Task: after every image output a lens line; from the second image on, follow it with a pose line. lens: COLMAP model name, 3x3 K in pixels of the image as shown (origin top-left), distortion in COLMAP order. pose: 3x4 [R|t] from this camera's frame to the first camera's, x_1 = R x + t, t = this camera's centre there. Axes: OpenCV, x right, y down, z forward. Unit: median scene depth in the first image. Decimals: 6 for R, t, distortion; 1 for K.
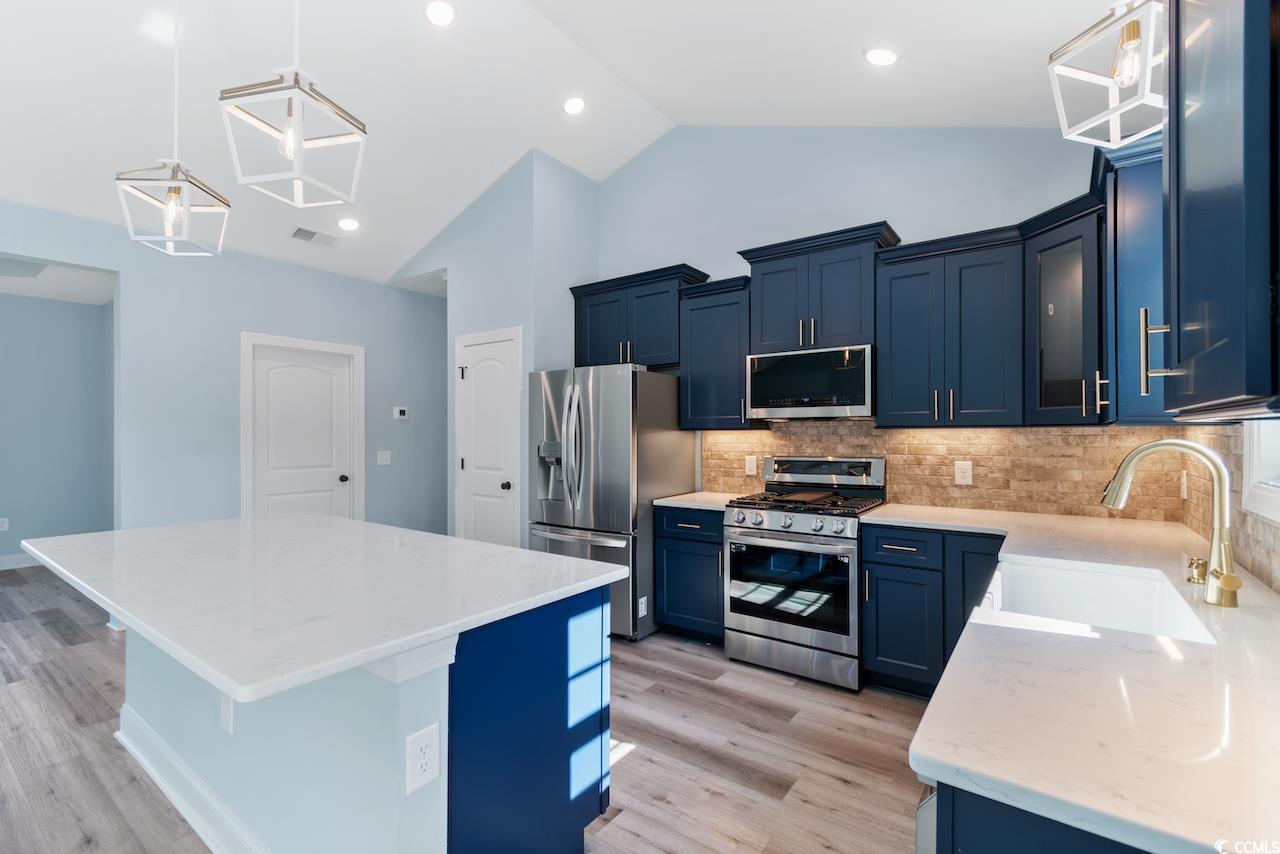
lens RADIAL K [[567.8, 0, 637.9], [0, 567.8, 434.9], [0, 0, 1]] dist [0.005607, -0.000748]
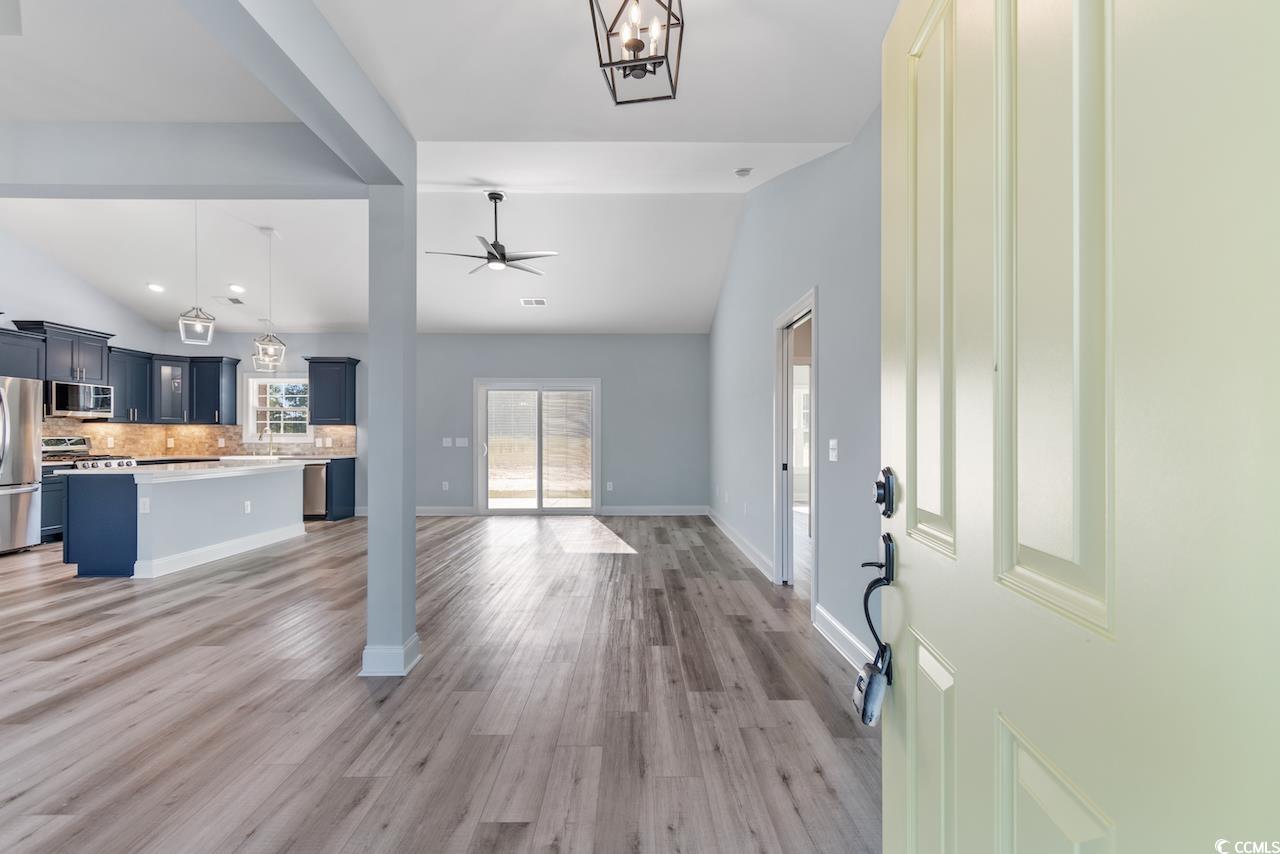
lens RADIAL K [[567.8, 0, 637.9], [0, 567.8, 434.9], [0, 0, 1]] dist [0.005607, -0.000748]
pose [[-0.599254, 0.004338, 0.800547, -2.610353], [0.001484, 0.999990, -0.004307, 0.047901], [-0.800558, -0.001393, -0.599254, 0.650859]]
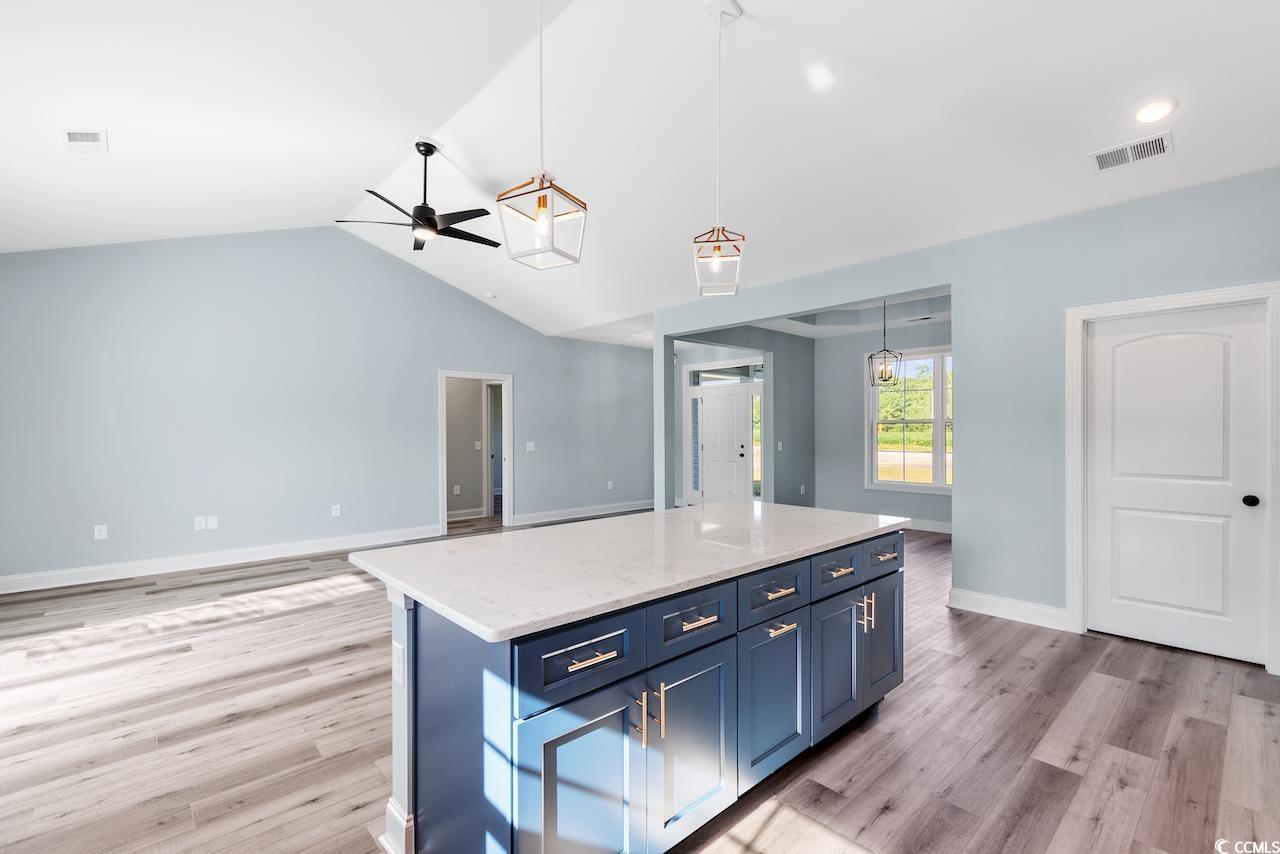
lens RADIAL K [[570.4, 0, 638.9], [0, 570.4, 422.8], [0, 0, 1]] dist [0.002272, 0.000240]
pose [[-0.198057, -0.009403, -0.980145, 0.356264], [0.002019, 0.999948, -0.010001, -0.006060], [0.980189, -0.003959, -0.198027, 0.738129]]
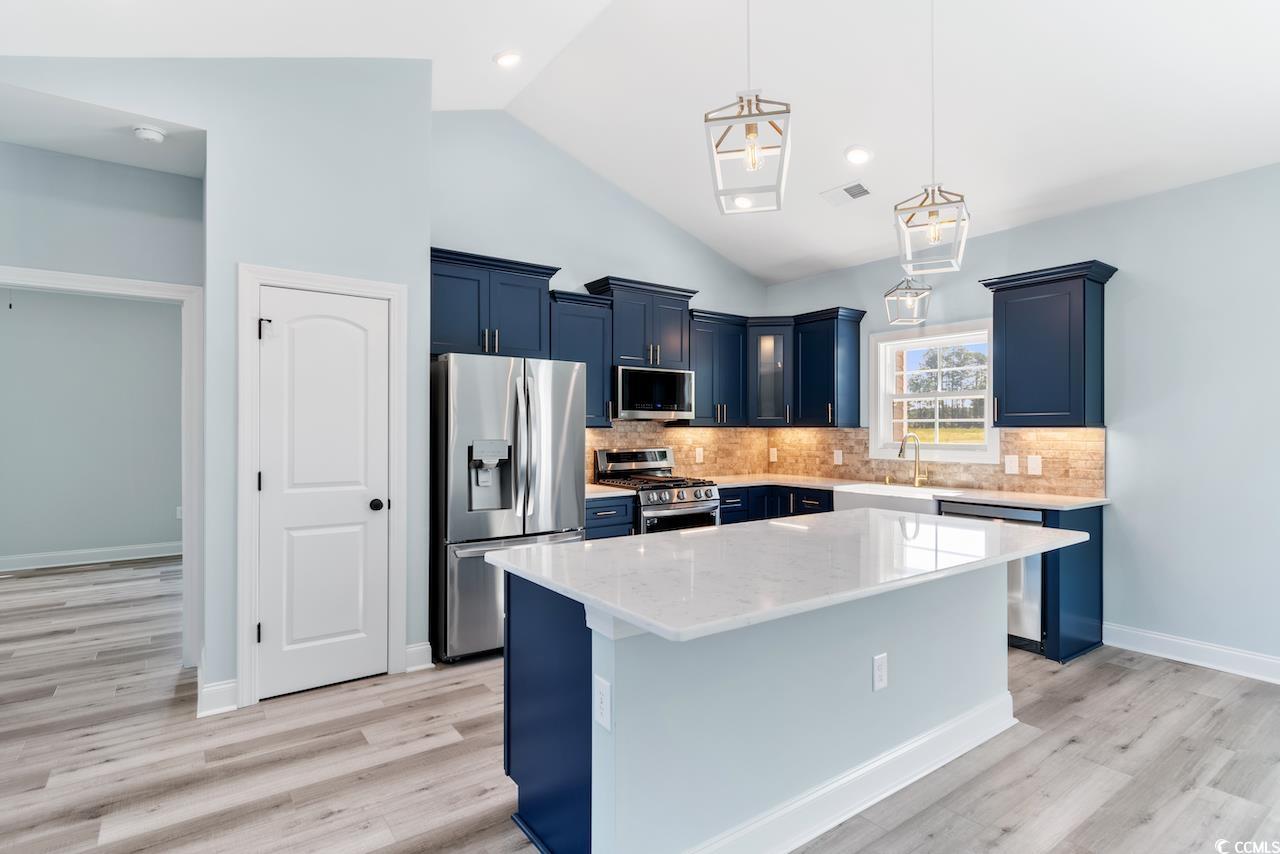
lens RADIAL K [[636.3, 0, 638.8], [0, 636.3, 427.7], [0, 0, 1]] dist [0.002032, -0.000295]
pose [[0.308130, 0.004929, 0.951331, -1.172700], [0.000745, 0.999985, -0.005422, -0.001643], [-0.951344, 0.002379, 0.308122, 0.596264]]
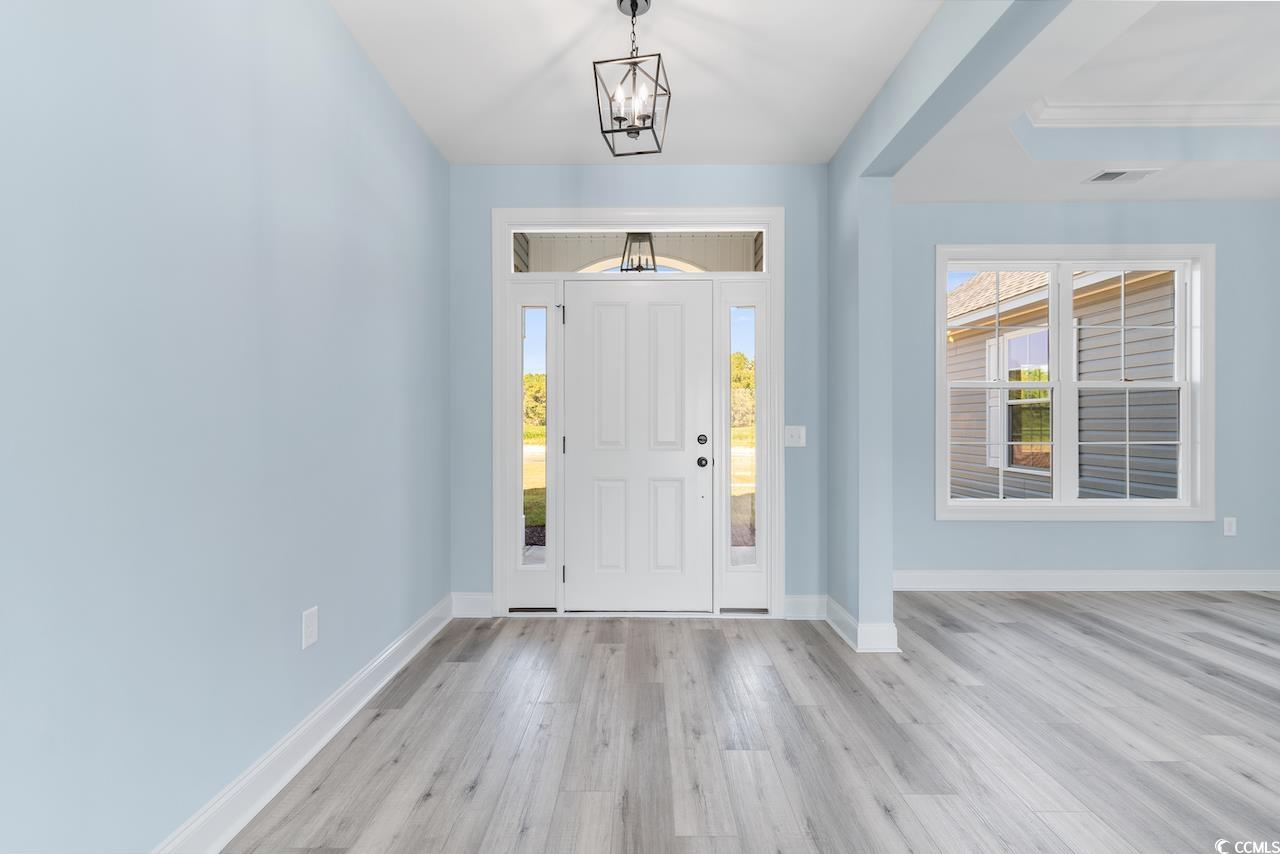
lens RADIAL K [[562.1, 0, 636.8], [0, 562.1, 413.3], [0, 0, 1]] dist [-0.001000, -0.000364]
pose [[0.580859, -0.011374, -0.813924, -1.672591], [-0.002490, 0.999873, -0.015750, 0.050014], [0.814000, 0.011175, 0.580757, -0.028646]]
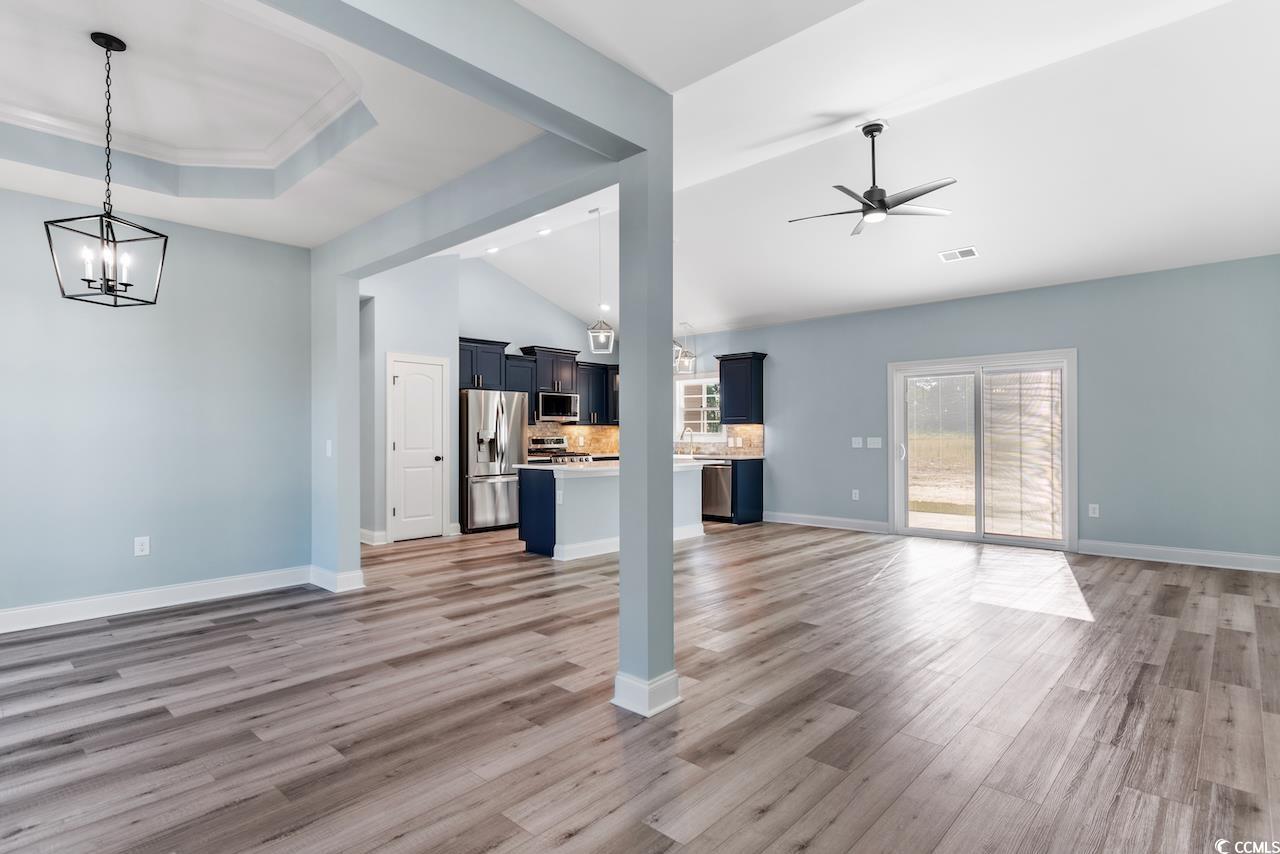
lens RADIAL K [[642.3, 0, 639.4], [0, 642.3, 432.4], [0, 0, 1]] dist [0.002977, -0.000943]
pose [[0.115856, 0.005596, 0.993250, -2.544553], [0.004343, 0.999972, -0.006141, 0.041407], [-0.993257, 0.005025, 0.115828, 0.331417]]
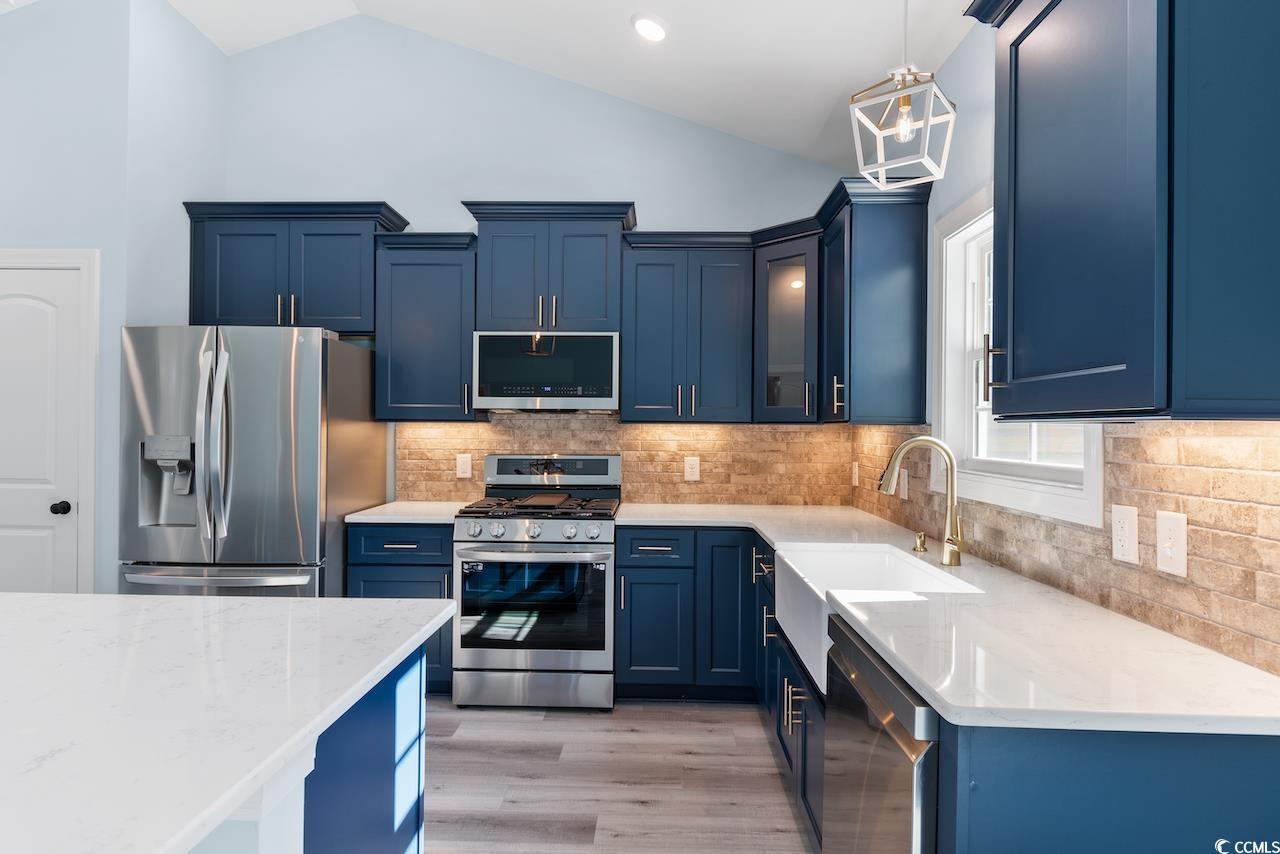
lens RADIAL K [[693.4, 0, 640.2], [0, 693.4, 429.1], [0, 0, 1]] dist [0.000373, -0.001309]
pose [[0.821106, 0.009773, 0.570692, -0.195307], [-0.010199, 0.999945, -0.002450, 0.000909], [-0.570685, -0.003808, 0.821160, 0.049886]]
